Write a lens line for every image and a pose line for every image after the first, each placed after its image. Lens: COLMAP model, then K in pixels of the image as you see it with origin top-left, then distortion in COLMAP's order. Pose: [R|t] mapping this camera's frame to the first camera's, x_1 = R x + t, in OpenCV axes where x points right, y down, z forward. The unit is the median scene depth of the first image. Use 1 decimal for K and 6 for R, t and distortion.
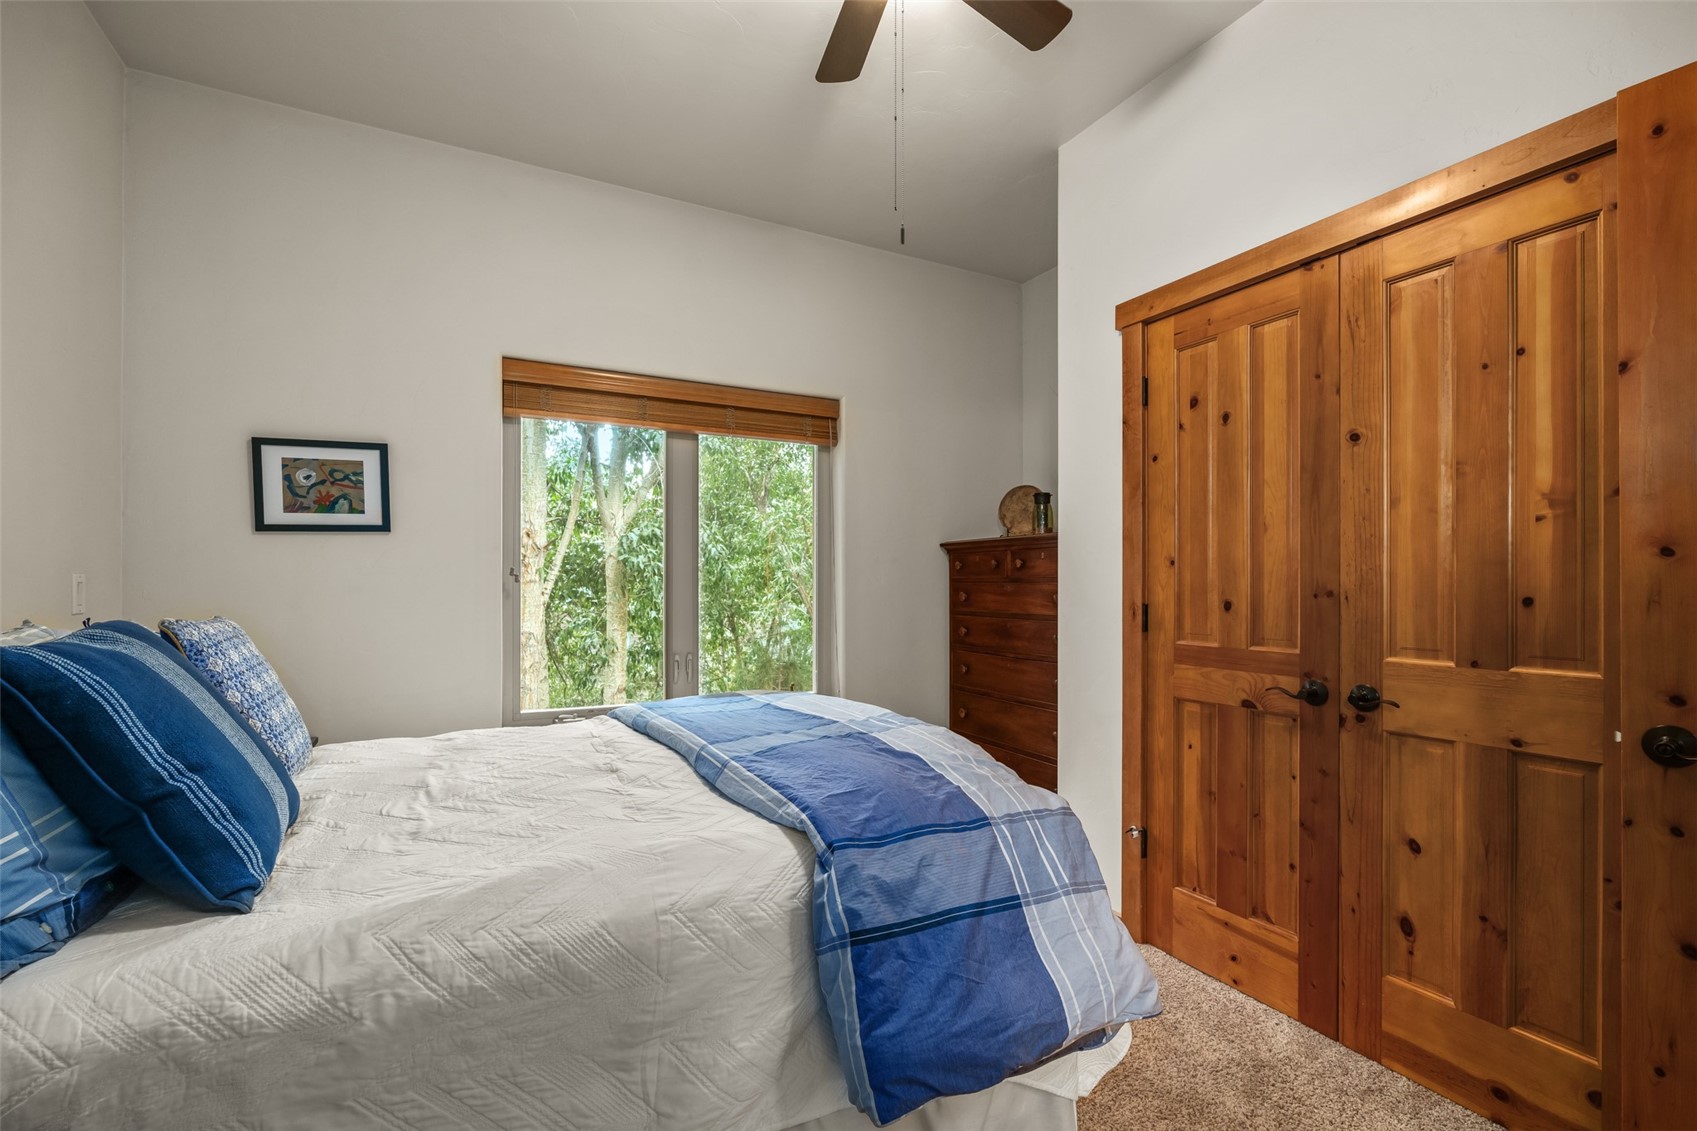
lens RADIAL K [[745.7, 0, 856.2], [0, 745.7, 575.3], [0, 0, 1]] dist [-0.003737, 0.000169]
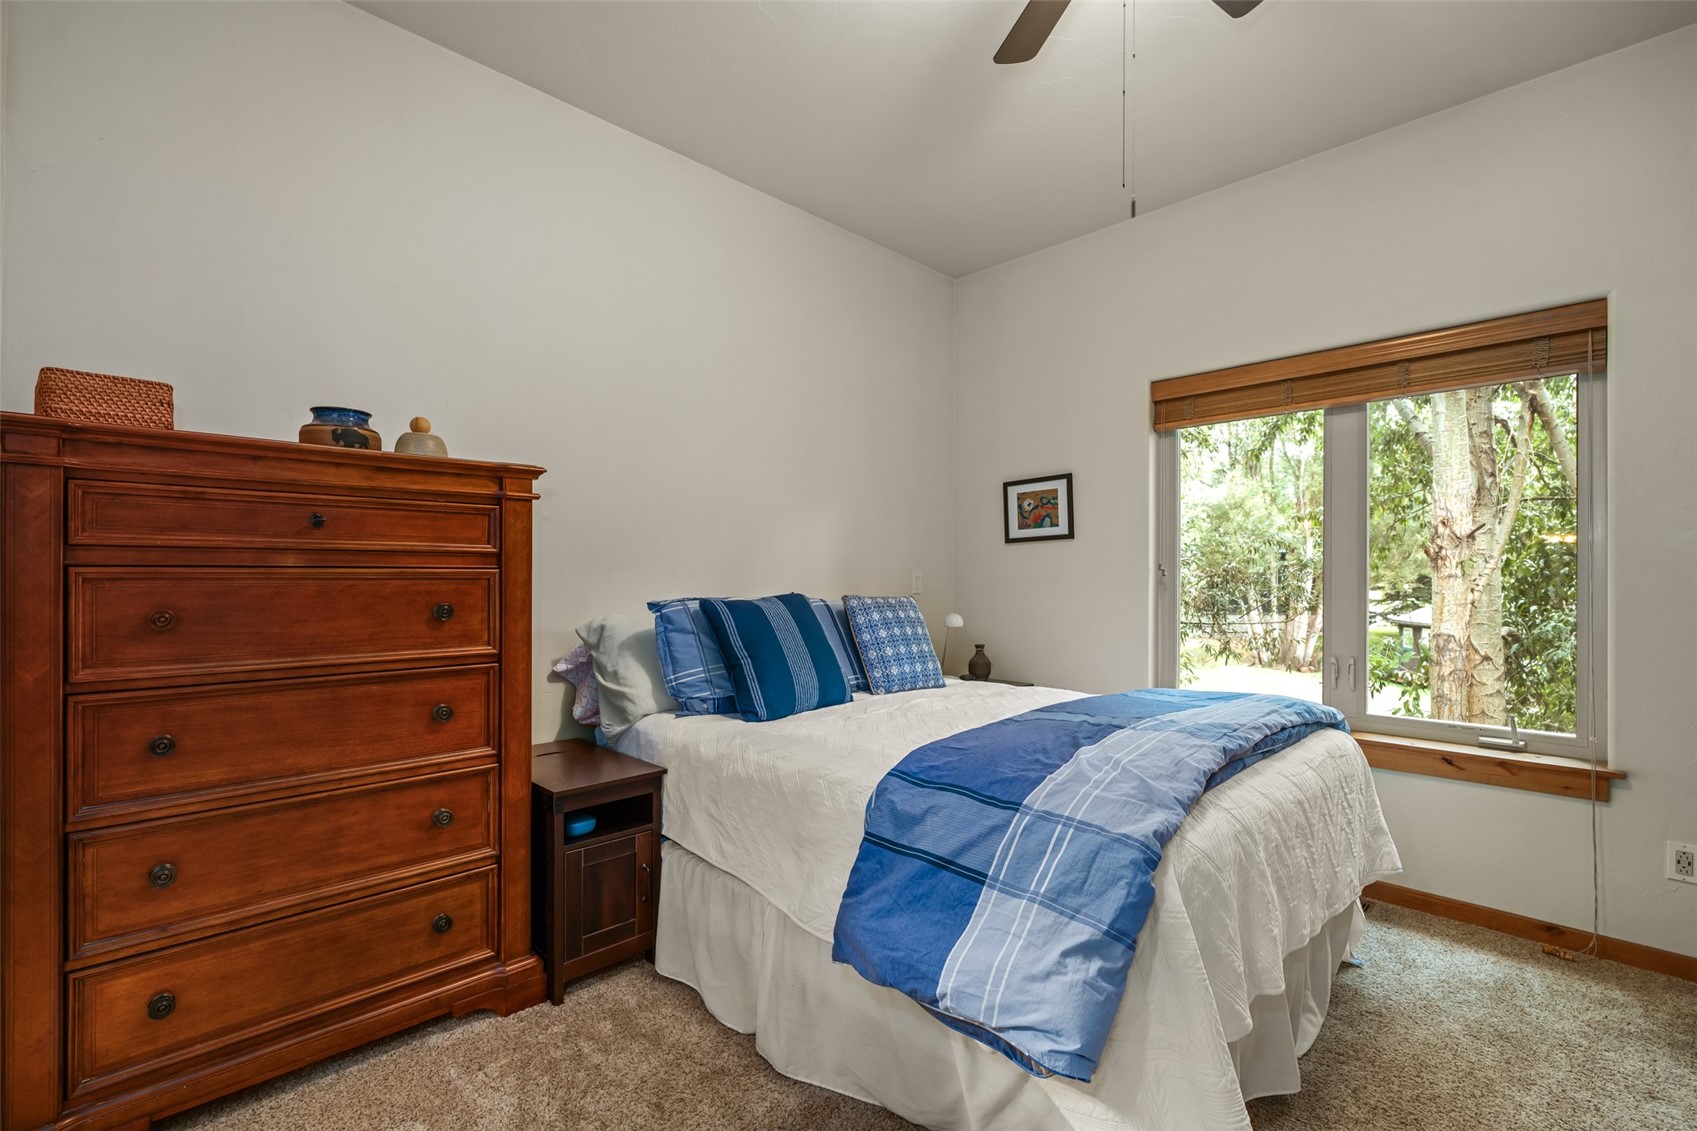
lens RADIAL K [[739.9, 0, 850.6], [0, 739.9, 555.9], [0, 0, 1]] dist [-0.003465, -0.000216]
pose [[0.297587, -0.029014, -0.954254, 0.538055], [0.008333, 0.999579, -0.027793, 0.005864], [0.954658, 0.000319, 0.297703, 0.237936]]
